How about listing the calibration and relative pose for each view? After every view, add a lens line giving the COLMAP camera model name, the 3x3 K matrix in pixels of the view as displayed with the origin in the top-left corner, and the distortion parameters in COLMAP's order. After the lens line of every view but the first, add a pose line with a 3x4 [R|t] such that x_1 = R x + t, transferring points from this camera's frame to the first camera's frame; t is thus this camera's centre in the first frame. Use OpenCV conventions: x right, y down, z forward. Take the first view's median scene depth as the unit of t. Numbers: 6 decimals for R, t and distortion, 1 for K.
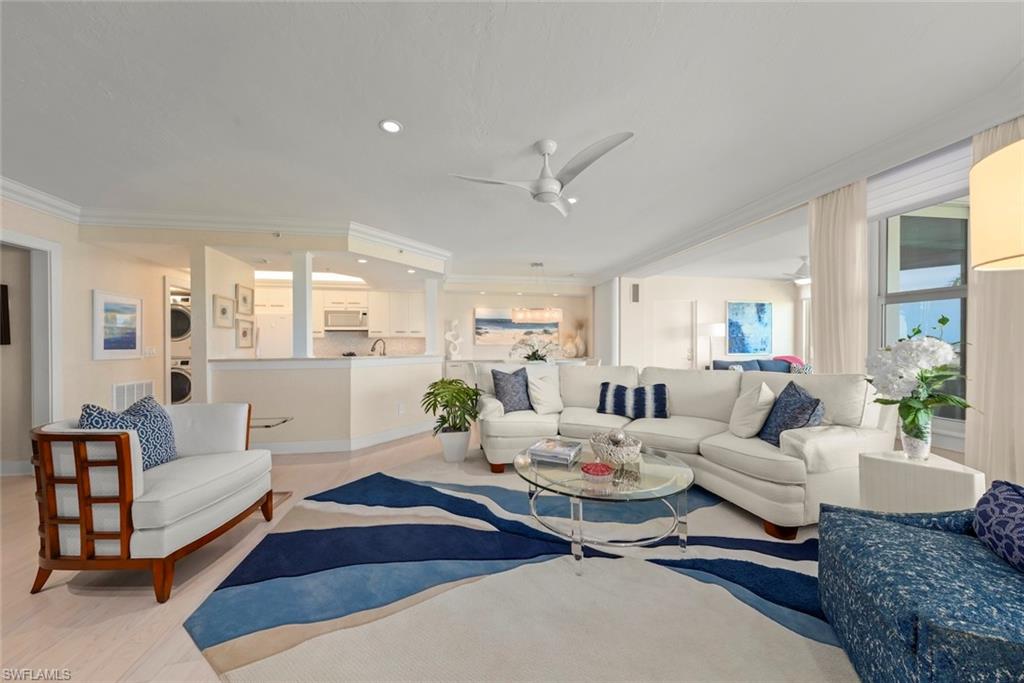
lens RADIAL K [[353.8, 0, 512.0], [0, 353.8, 341.5], [0, 0, 1]] dist [-0.000496, 0.000000]
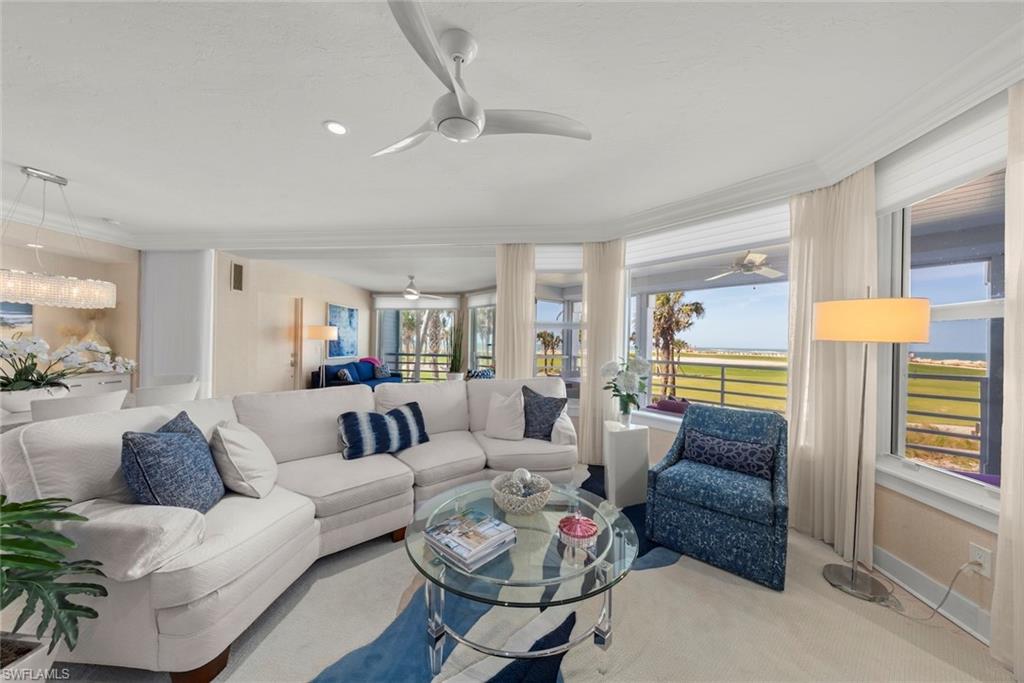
lens RADIAL K [[344.7, 0, 511.4], [0, 344.7, 343.7], [0, 0, 1]] dist [-0.002464, 0.000102]
pose [[0.278292, 0.007622, 0.960466, -0.155015], [-0.023701, 0.999719, -0.001066, -0.014110], [-0.960204, -0.022467, 0.278394, 0.257595]]
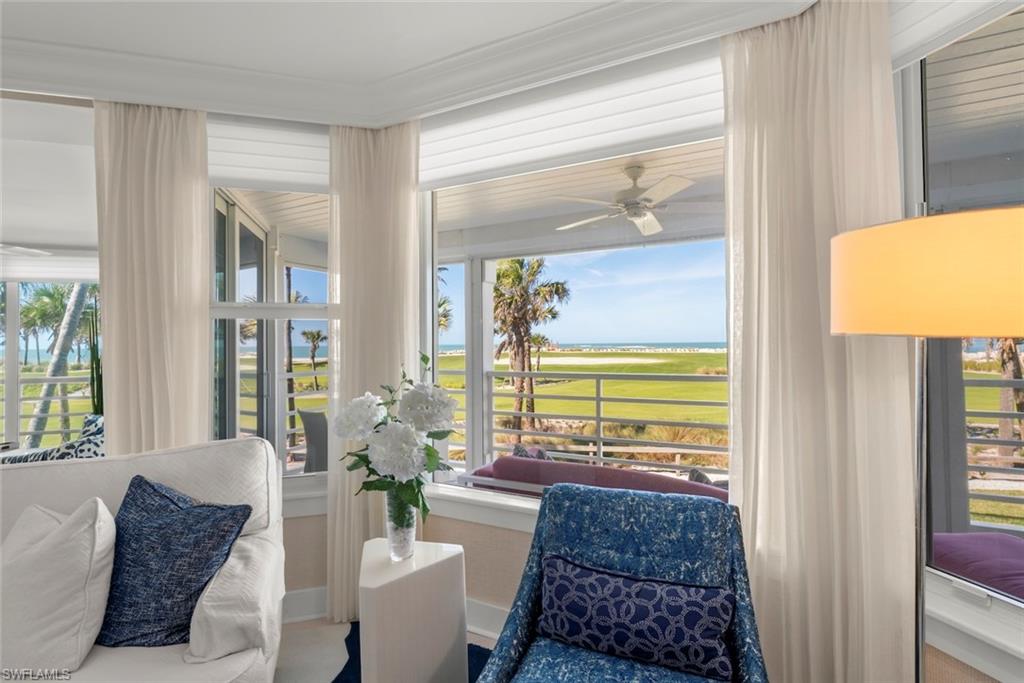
lens RADIAL K [[502.8, 0, 510.1], [0, 502.8, 334.7], [0, 0, 1]] dist [0.003153, 0.000333]
pose [[-0.114028, 0.021881, 0.993237, 0.030276], [0.005961, 0.999754, -0.021341, -0.019979], [-0.993460, 0.003487, -0.114130, 0.218560]]
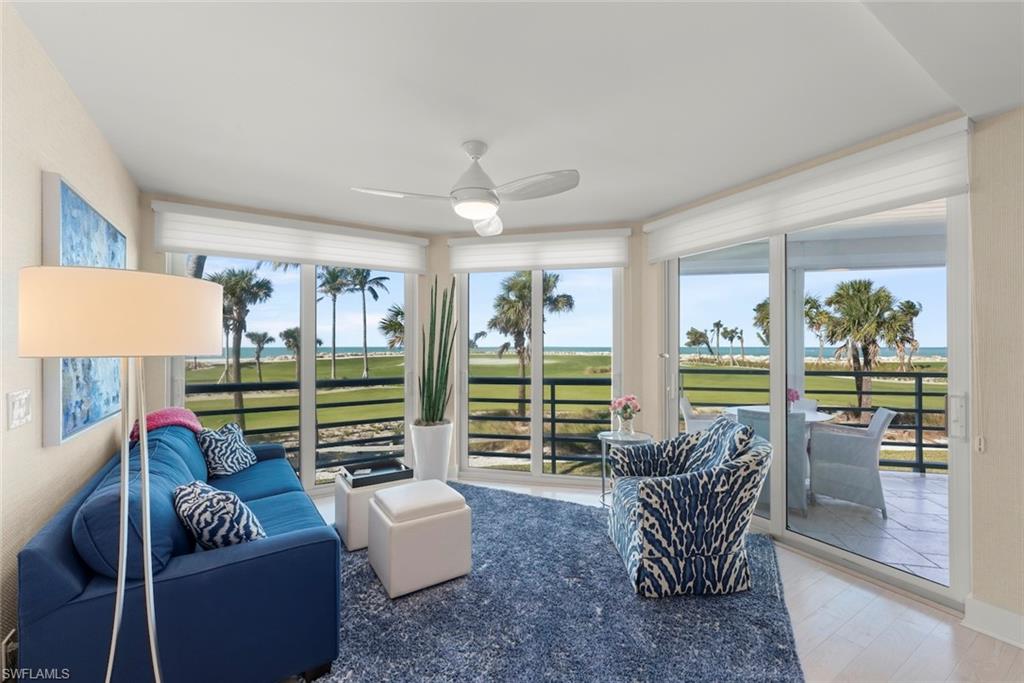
lens RADIAL K [[420.6, 0, 512.7], [0, 420.6, 345.5], [0, 0, 1]] dist [0.001245, 0.000092]
pose [[-0.363133, 0.005149, 0.931723, 0.298657], [-0.002929, 0.999973, -0.006668, -0.017628], [-0.931733, -0.005150, -0.363109, 0.851492]]
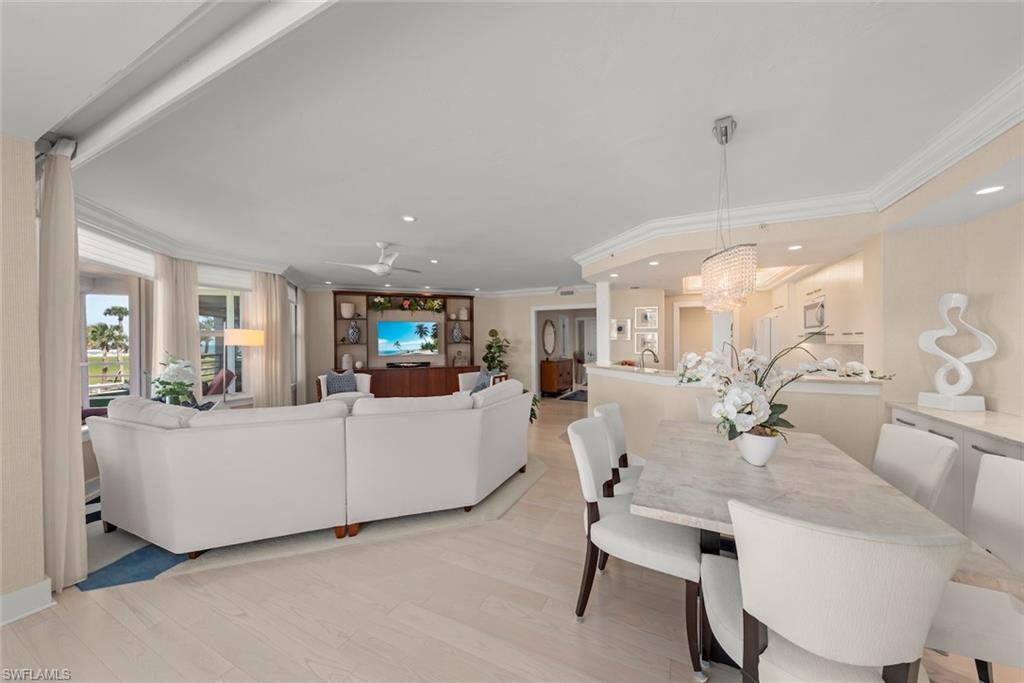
lens RADIAL K [[353.8, 0, 512.0], [0, 353.8, 341.5], [0, 0, 1]] dist [-0.000496, 0.000000]
pose [[-0.600845, 0.007599, -0.799330, 0.382579], [0.013954, 0.999902, -0.000983, -0.021537], [0.799244, -0.011744, -0.600892, 0.883056]]
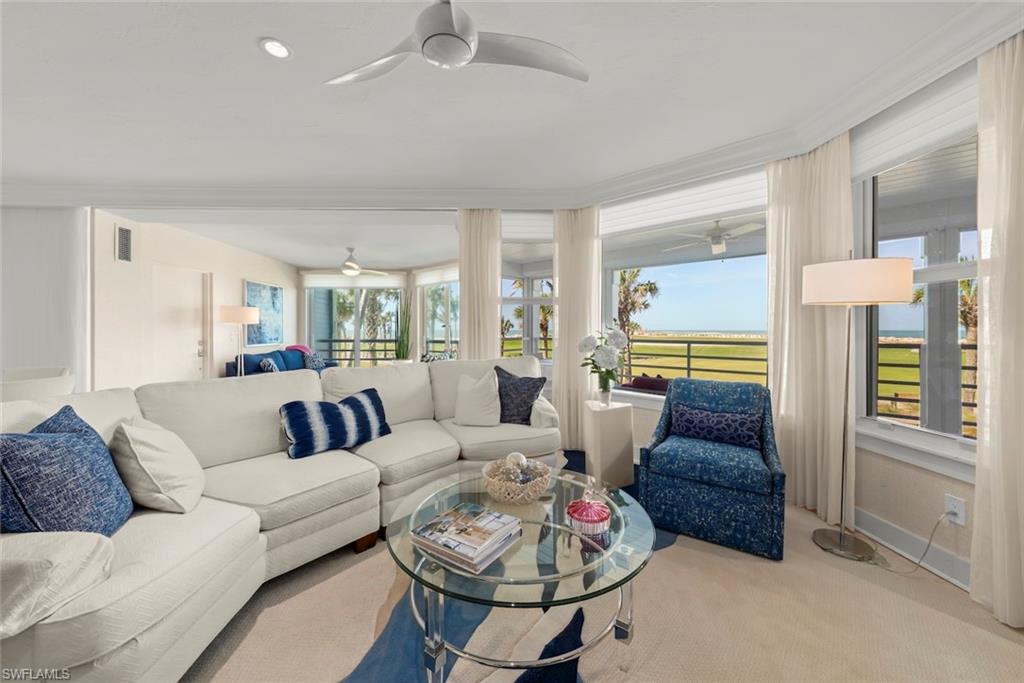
lens RADIAL K [[374.1, 0, 510.2], [0, 374.1, 330.1], [0, 0, 1]] dist [-0.000982, 0.000137]
pose [[0.137647, 0.002300, 0.990479, -0.148446], [-0.004390, 0.999989, -0.001712, -0.001197], [-0.990472, -0.004113, 0.137656, 0.290001]]
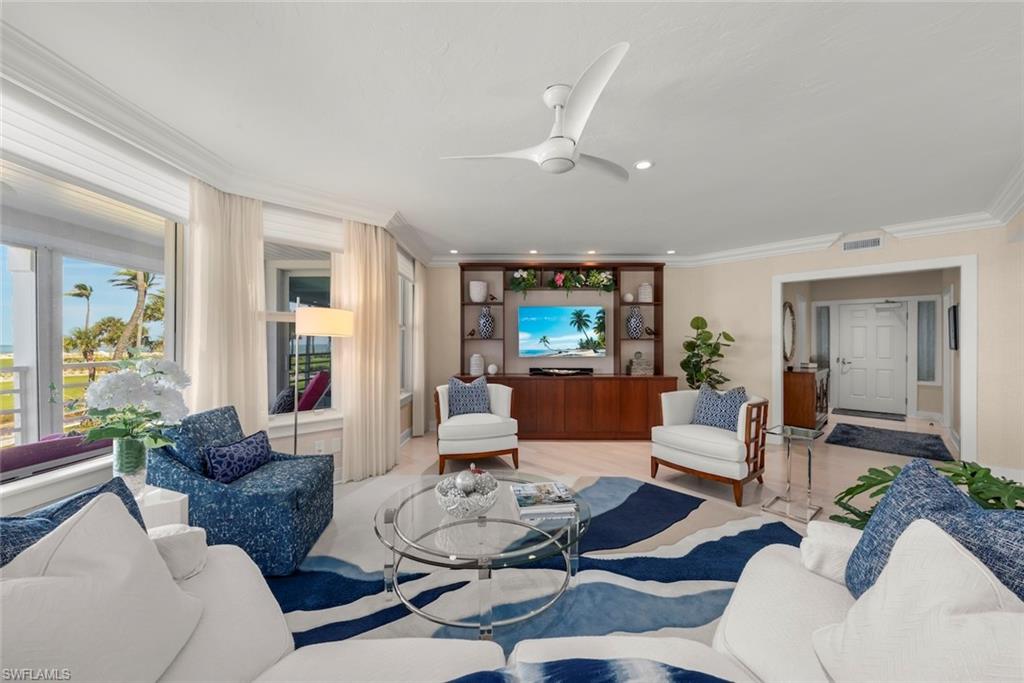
lens RADIAL K [[374.4, 0, 510.7], [0, 374.4, 343.2], [0, 0, 1]] dist [-0.000177, -0.000013]
pose [[-0.834711, 0.001059, -0.550687, 0.211972], [0.004468, 0.999978, -0.004849, -0.009831], [0.550670, -0.006507, -0.834698, 0.556229]]
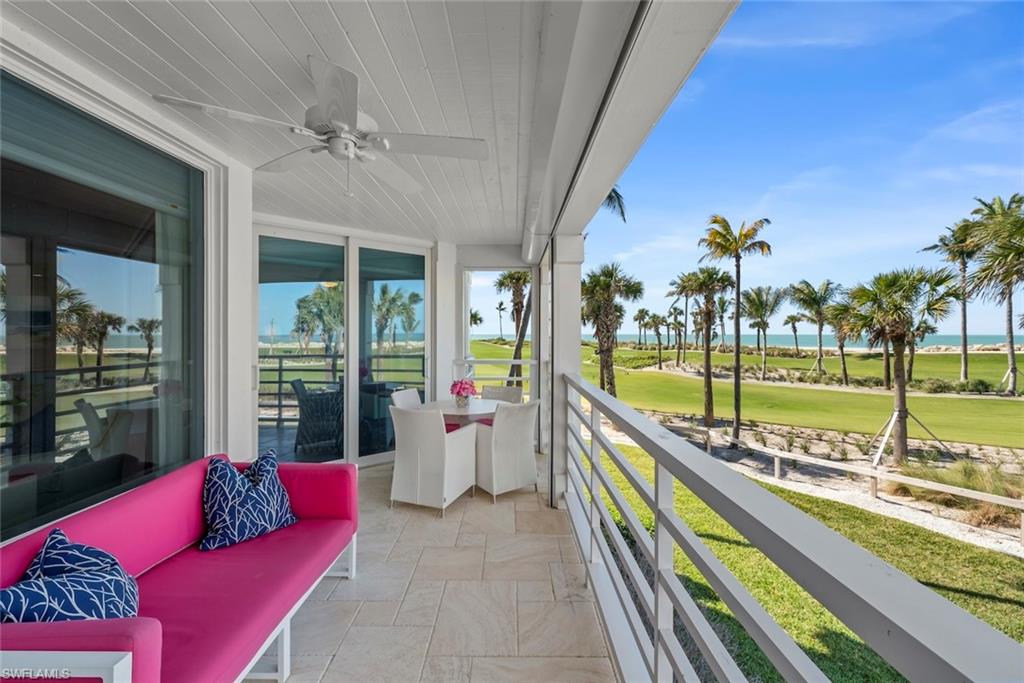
lens RADIAL K [[451.9, 0, 510.8], [0, 451.9, 333.0], [0, 0, 1]] dist [0.000624, 0.000204]
pose [[0.827326, 0.005413, 0.561696, 0.416146], [-0.007596, 0.999970, 0.001552, -0.030064], [-0.561671, -0.005550, 0.827342, -0.241198]]
